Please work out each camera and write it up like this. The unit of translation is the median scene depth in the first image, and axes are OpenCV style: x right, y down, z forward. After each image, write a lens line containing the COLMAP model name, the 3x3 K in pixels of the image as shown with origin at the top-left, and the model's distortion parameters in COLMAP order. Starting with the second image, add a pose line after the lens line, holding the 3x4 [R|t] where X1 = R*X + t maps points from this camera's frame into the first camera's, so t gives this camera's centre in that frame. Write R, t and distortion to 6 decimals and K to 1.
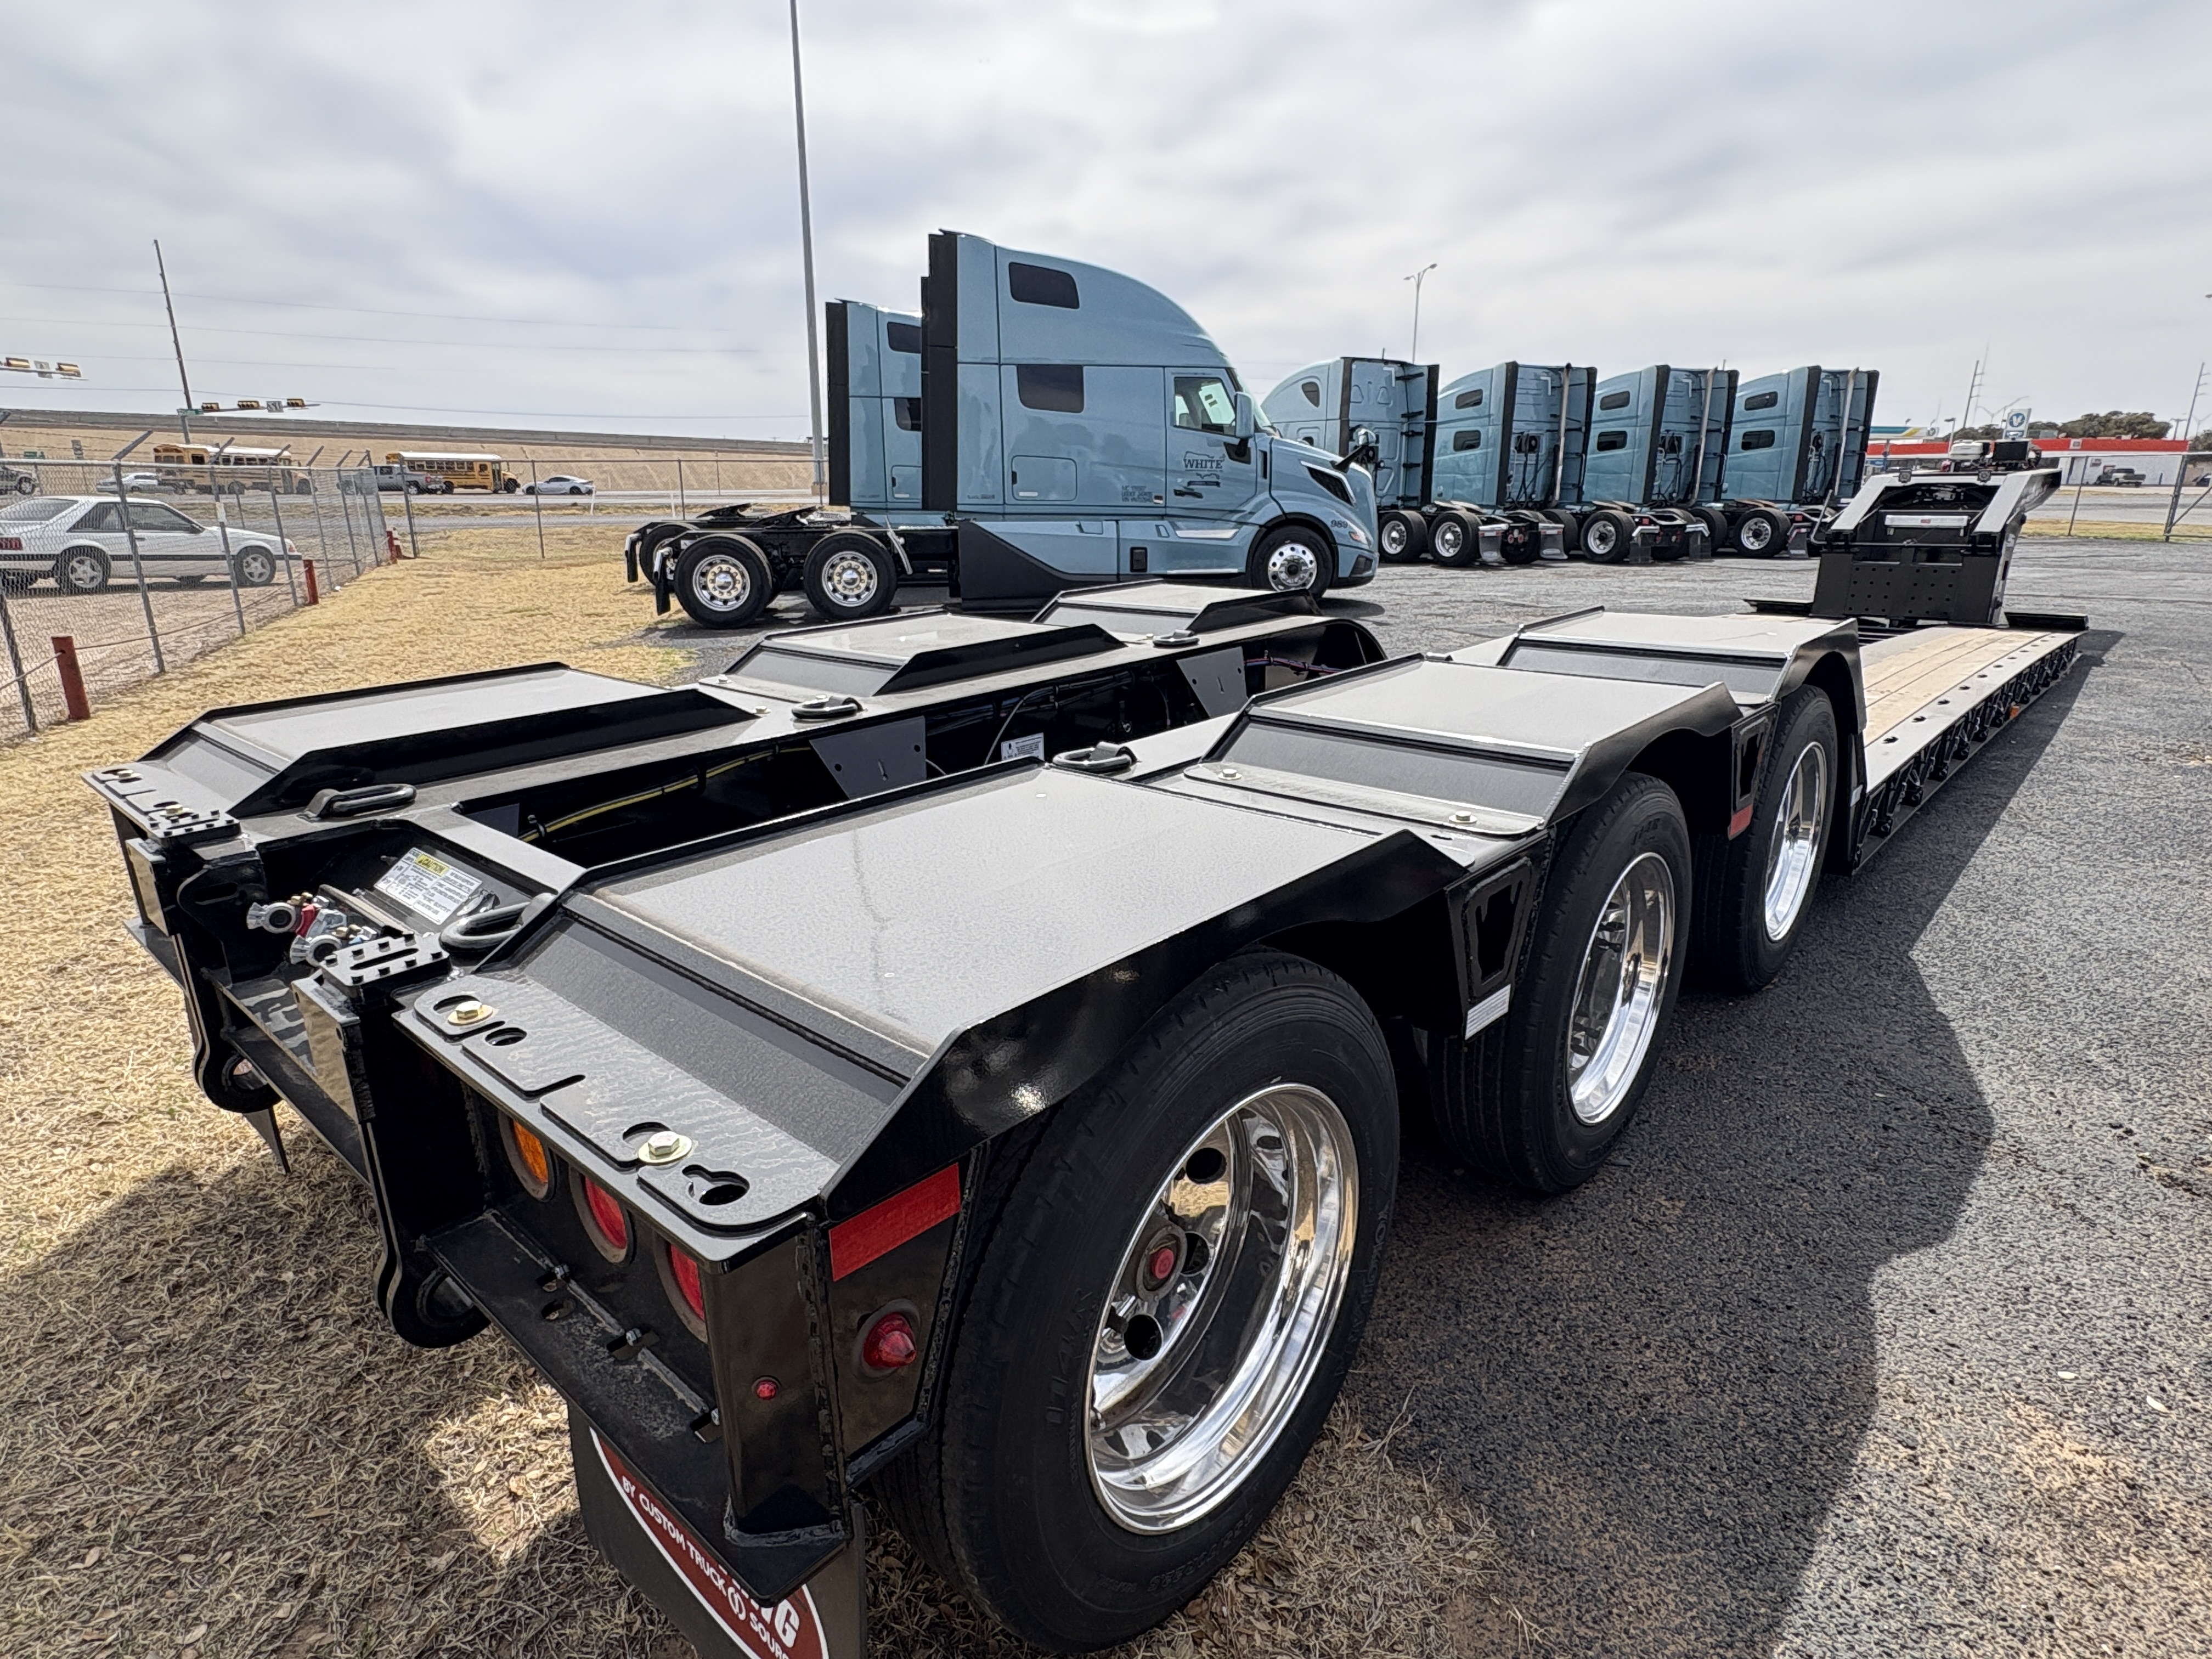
lens RADIAL K [[1210.9, 0, 1109.5], [0, 1210.9, 831.1], [0, 0, 1]] dist [-0.001978, 0.000645]
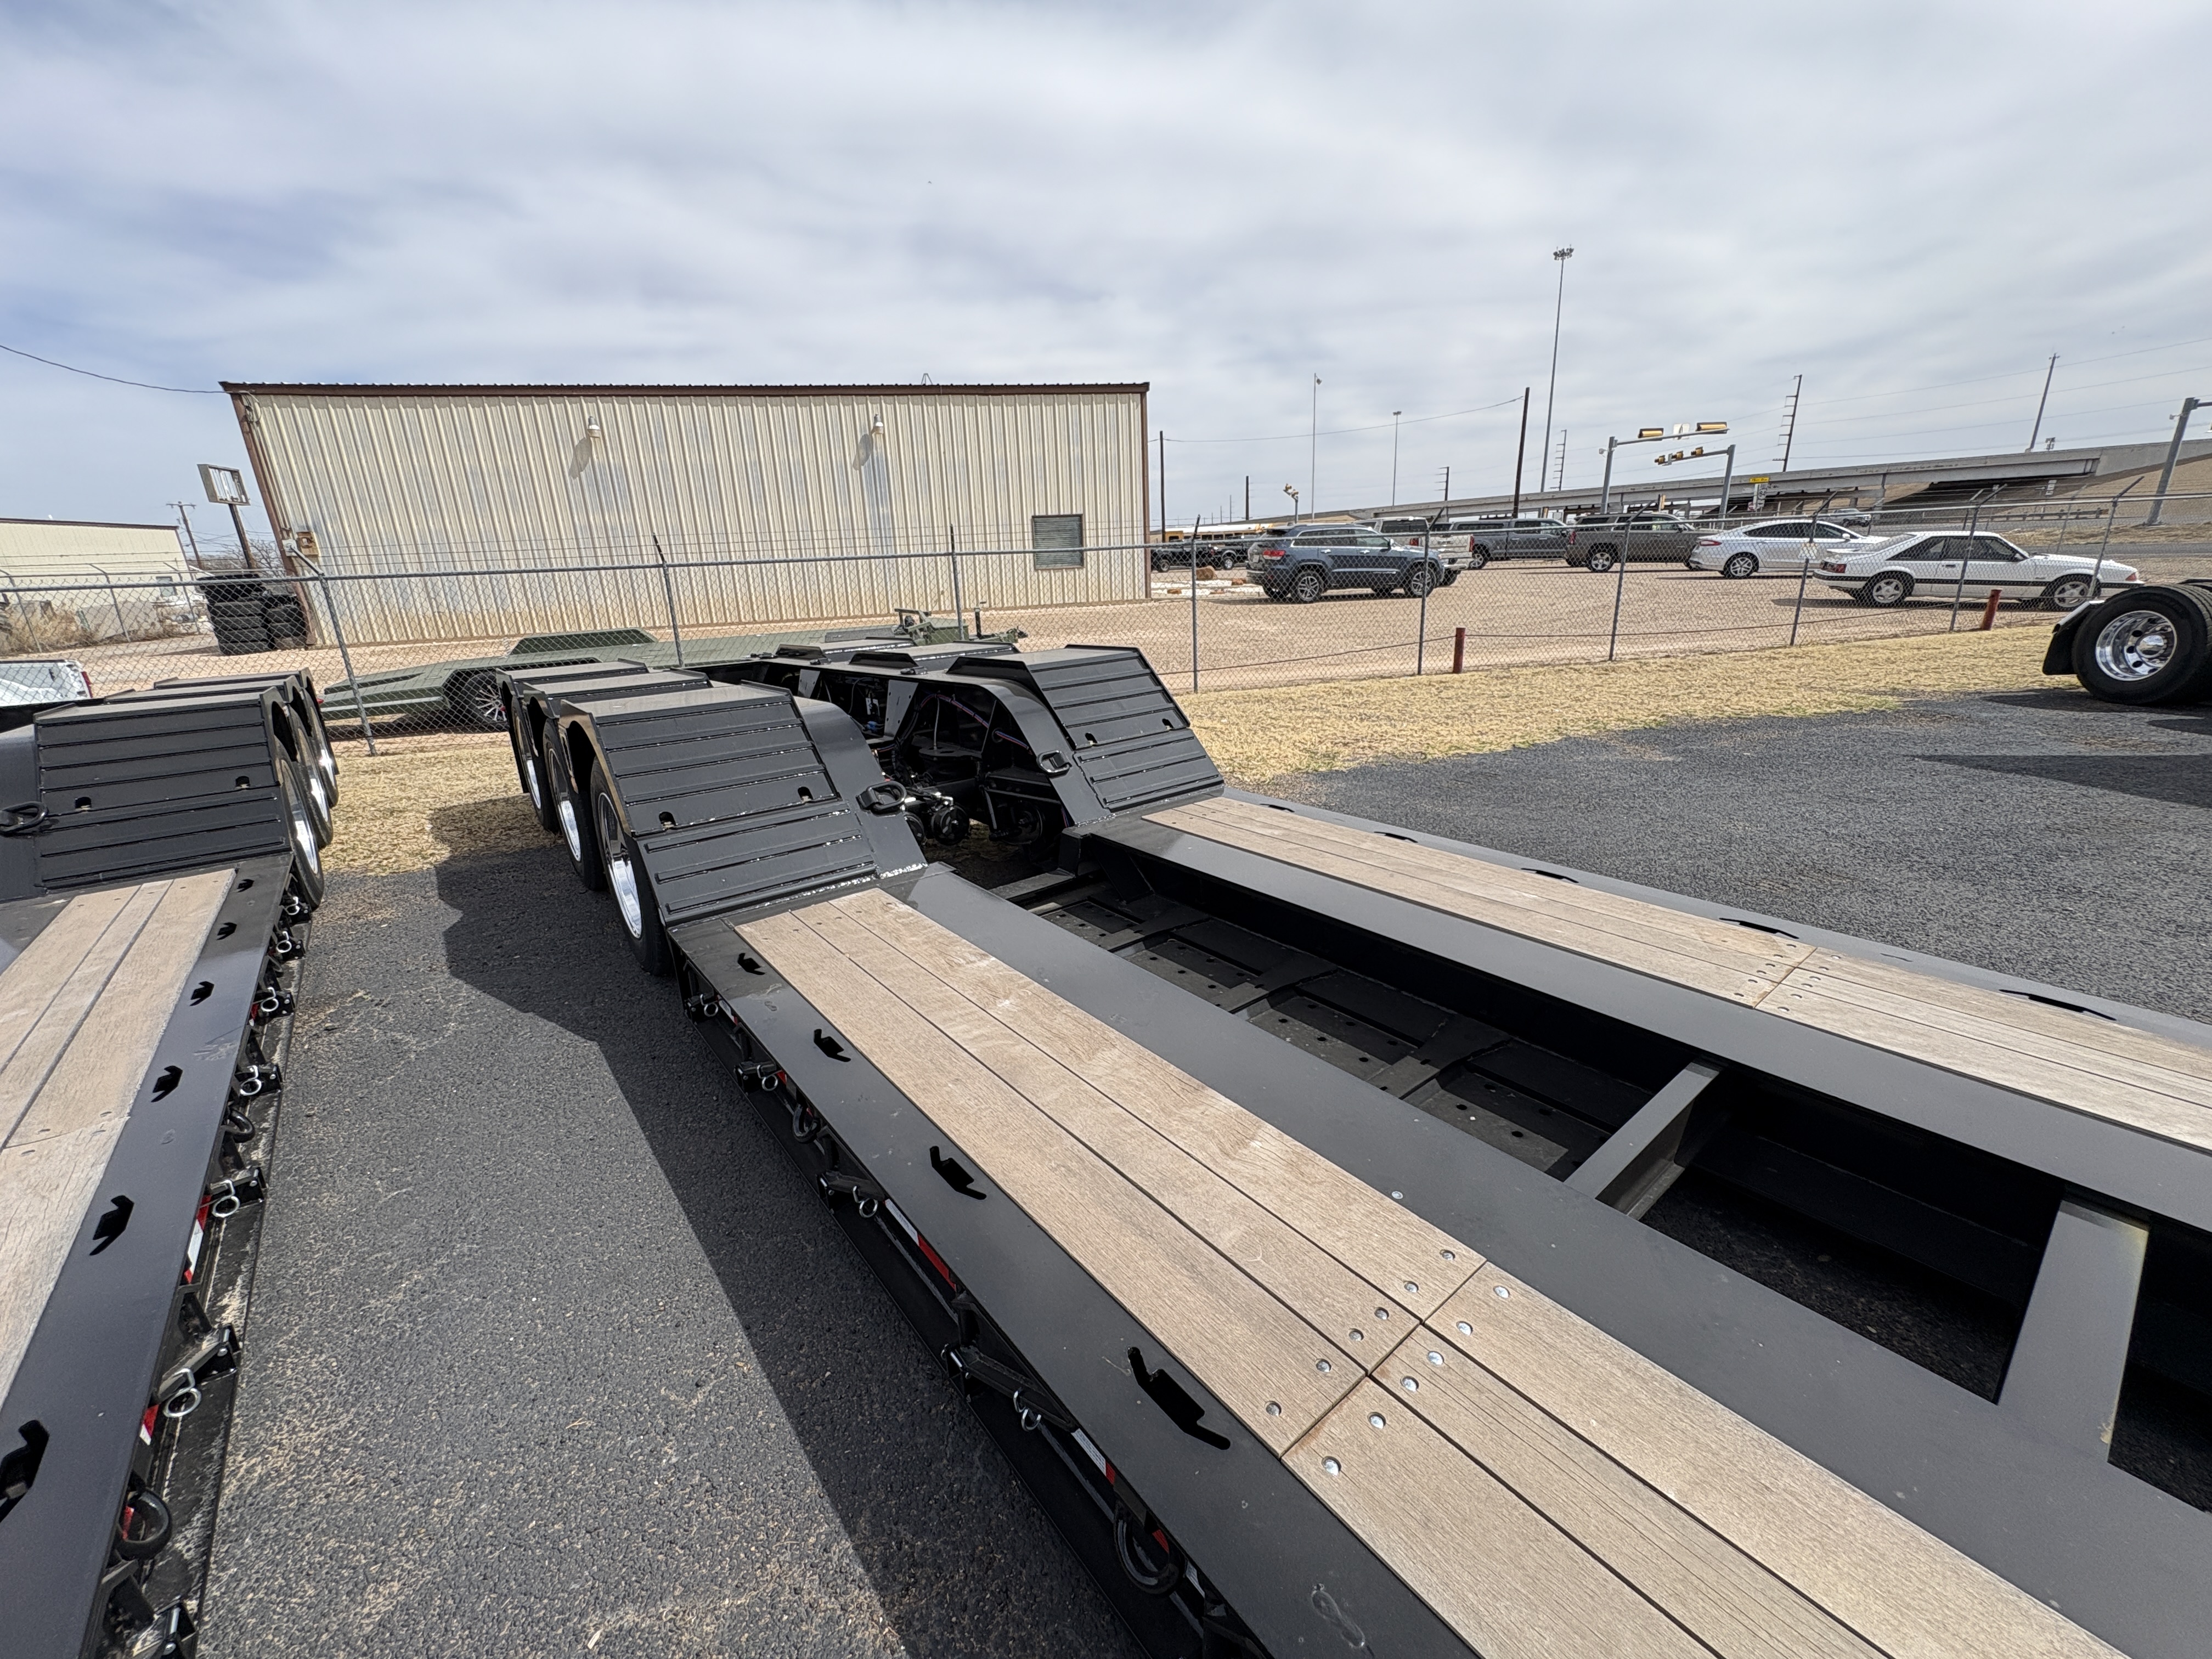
lens RADIAL K [[884.2, 0, 1104.9], [0, 884.2, 824.7], [0, 0, 1]] dist [0.001790, -0.000487]
pose [[-0.167124, 0.298590, -0.939635, 0.349406], [-0.234395, 0.913681, 0.332032, -0.122648], [0.957668, 0.275736, -0.082710, 0.398893]]
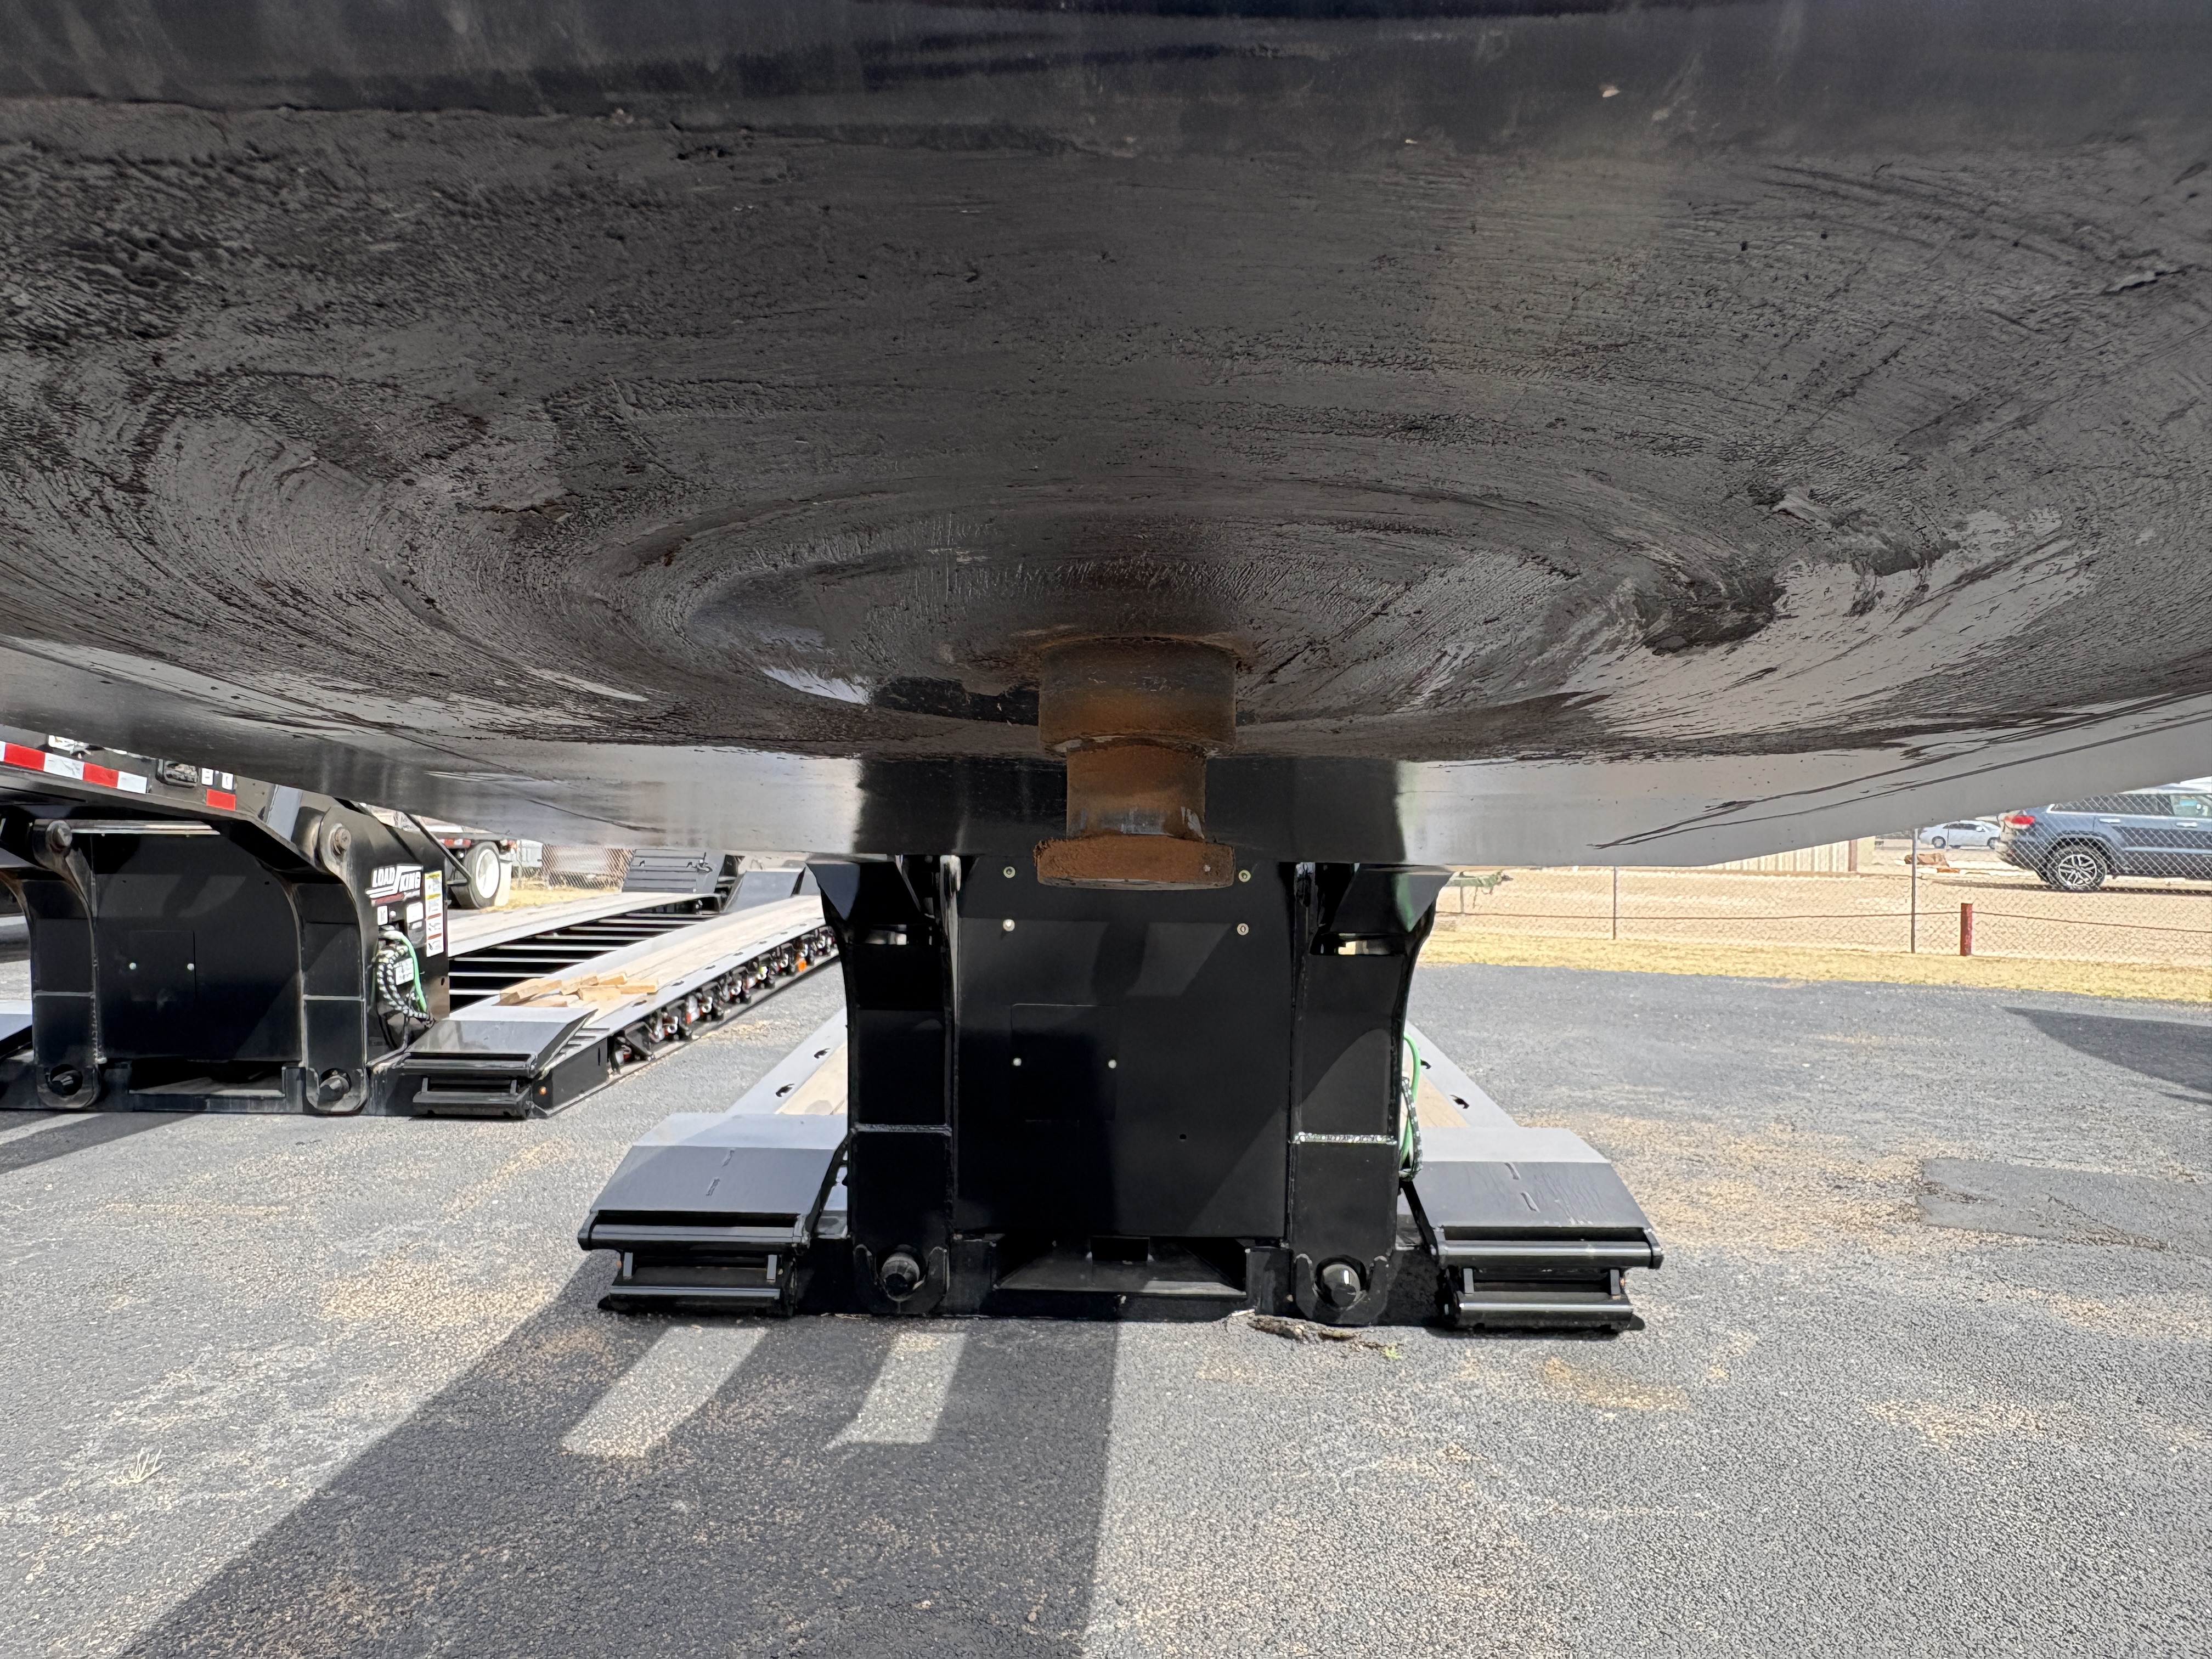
lens RADIAL K [[1420.2, 0, 1103.3], [0, 1420.2, 834.2], [0, 0, 1]] dist [-0.002608, 0.003109]
pose [[-0.754492, 0.001790, -0.656307, 0.679972], [-0.191010, 0.956110, 0.222193, -0.257845], [0.627899, 0.293004, -0.721035, 0.938169]]
